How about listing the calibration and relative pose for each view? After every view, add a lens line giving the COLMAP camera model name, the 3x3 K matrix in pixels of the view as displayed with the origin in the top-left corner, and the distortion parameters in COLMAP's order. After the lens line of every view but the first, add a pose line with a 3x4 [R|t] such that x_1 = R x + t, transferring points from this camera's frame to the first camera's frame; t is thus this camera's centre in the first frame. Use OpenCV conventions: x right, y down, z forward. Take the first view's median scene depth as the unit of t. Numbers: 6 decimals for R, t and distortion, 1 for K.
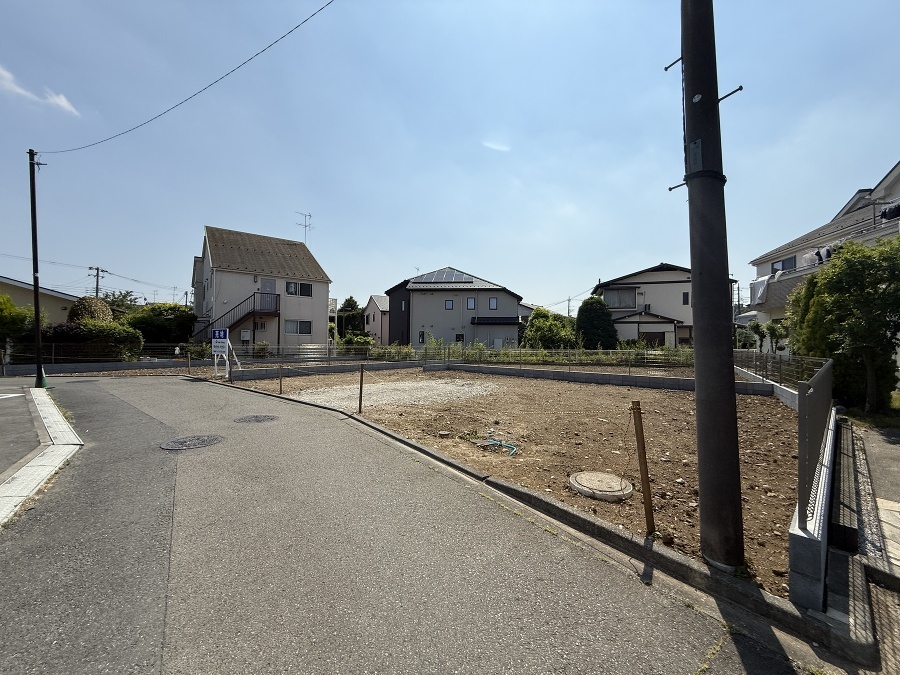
lens RADIAL K [[359.0, 0, 448.4], [0, 359.0, 335.2], [0, 0, 1]] dist [-0.000228, 0.000266]
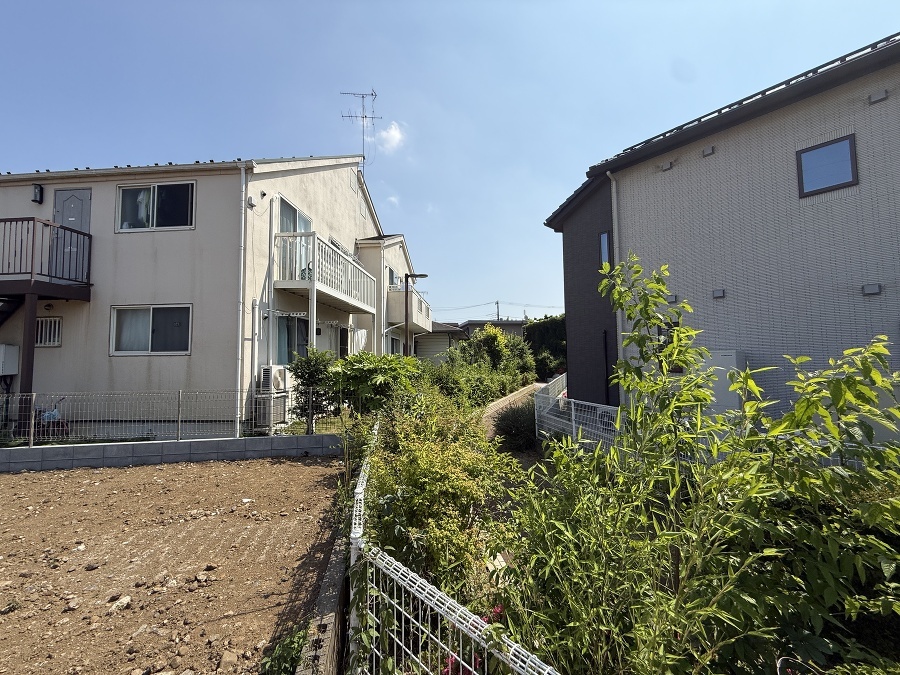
lens RADIAL K [[359.0, 0, 447.5], [0, 359.0, 337.1], [0, 0, 1]] dist [-0.000228, 0.000266]
pose [[0.741592, -0.059080, -0.668244, -0.043588], [0.033744, 0.998139, -0.050799, 0.010558], [0.670002, 0.015123, 0.742206, 1.284142]]
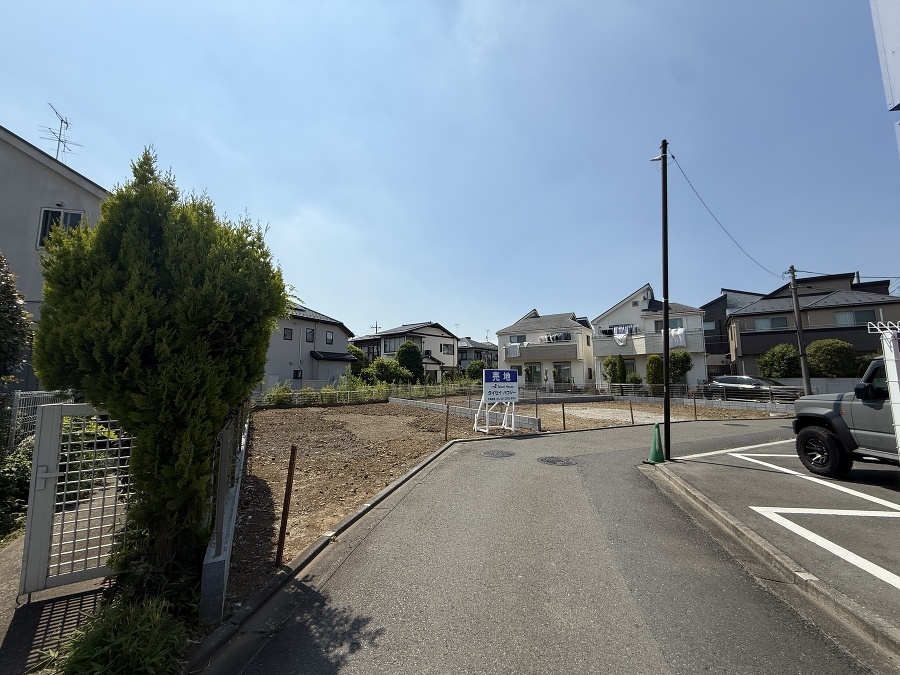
lens RADIAL K [[359.0, 0, 448.5], [0, 359.0, 338.1], [0, 0, 1]] dist [-0.000228, 0.000266]
pose [[0.391980, 0.091629, 0.915399, -1.063194], [-0.014948, 0.995531, -0.093249, -0.007287], [-0.919852, 0.022868, 0.391598, 0.597813]]
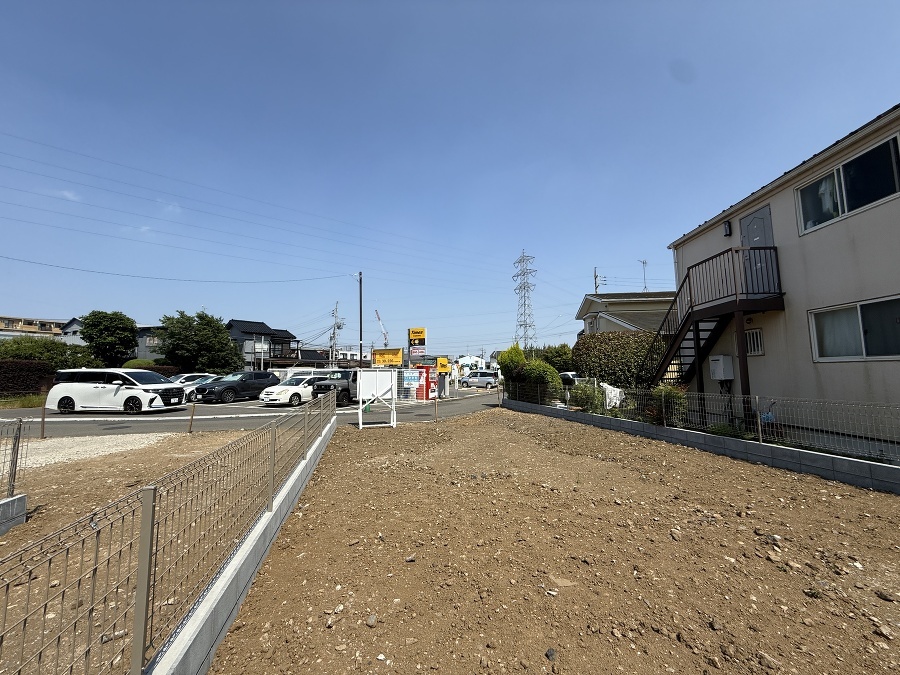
lens RADIAL K [[359.0, 0, 447.7], [0, 359.0, 335.6], [0, 0, 1]] dist [-0.000228, 0.000266]
pose [[-0.619455, -0.089361, -0.779929, -0.046885], [0.017324, 0.991702, -0.127385, 0.012069], [0.784841, -0.092420, -0.612767, 1.258424]]
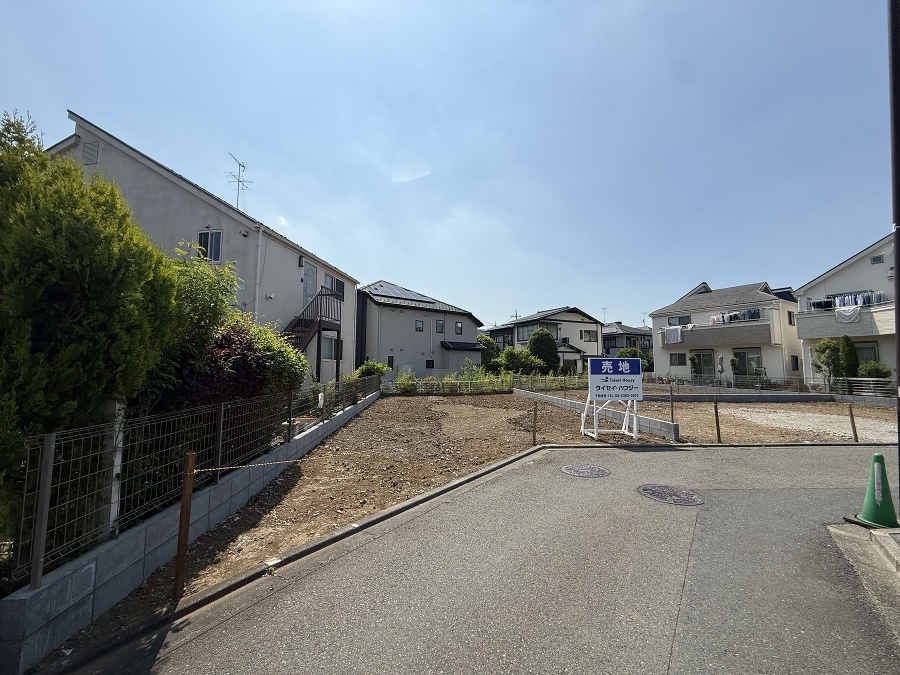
lens RADIAL K [[359.0, 0, 448.1], [0, 359.0, 337.4], [0, 0, 1]] dist [-0.000228, 0.000266]
pose [[0.727667, 0.049916, 0.684112, -0.951195], [-0.011353, 0.998088, -0.060750, -0.008147], [-0.685836, 0.036439, 0.726843, 0.563488]]
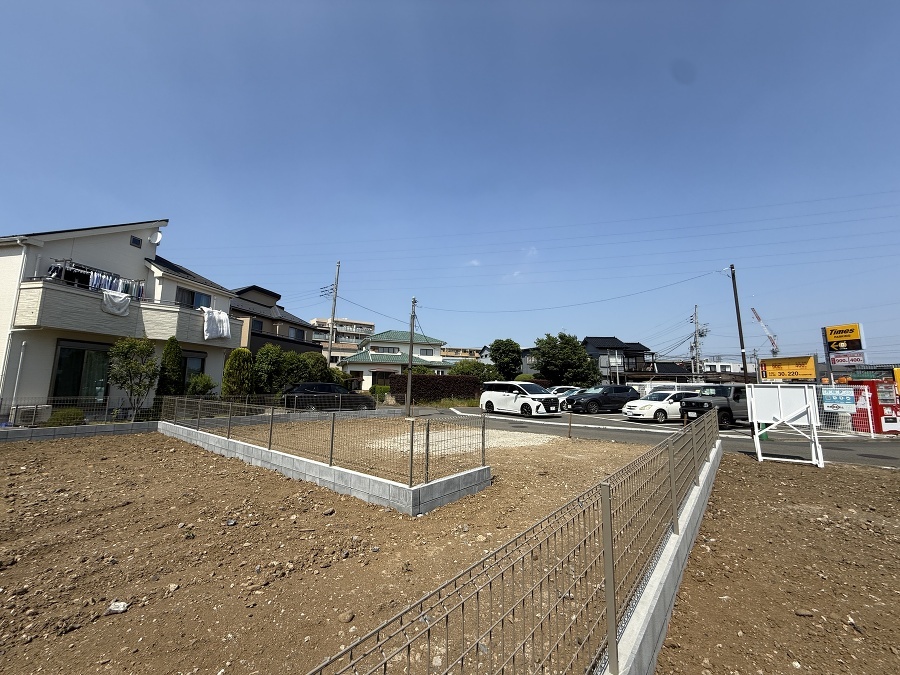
lens RADIAL K [[359.0, 0, 448.7], [0, 359.0, 337.1], [0, 0, 1]] dist [-0.000228, 0.000266]
pose [[-0.999641, -0.025833, 0.007120, -0.028525], [-0.026629, 0.987335, -0.156401, 0.011903], [-0.002990, -0.156535, -0.987668, 1.254211]]
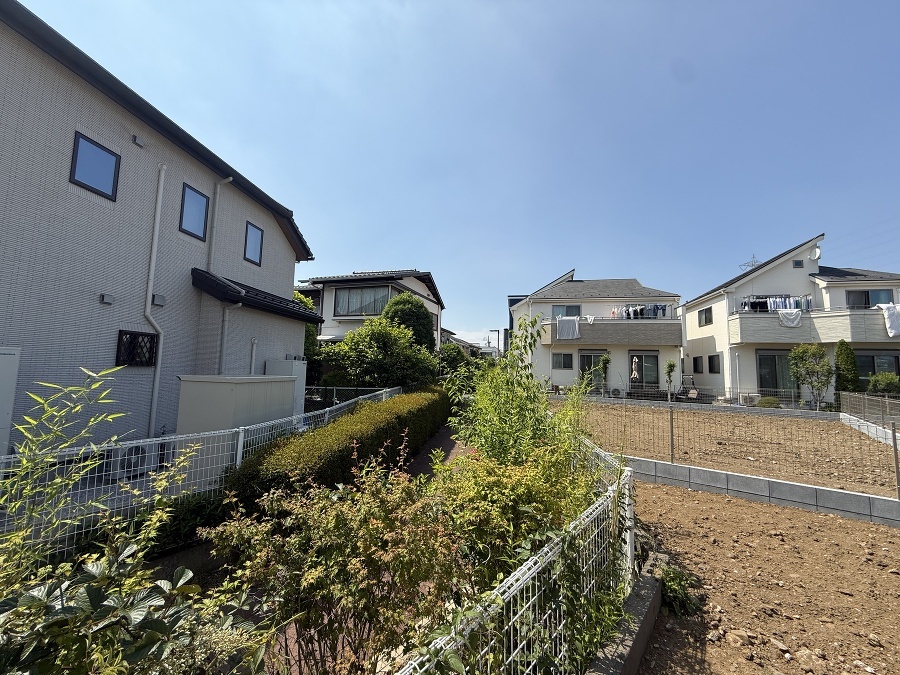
lens RADIAL K [[359.0, 0, 447.7], [0, 359.0, 336.6], [0, 0, 1]] dist [-0.000228, 0.000266]
pose [[0.018240, 0.080101, 0.996620, -0.304209], [-0.048191, 0.995698, -0.079145, 0.013666], [-0.998672, -0.046585, 0.022022, 1.423447]]
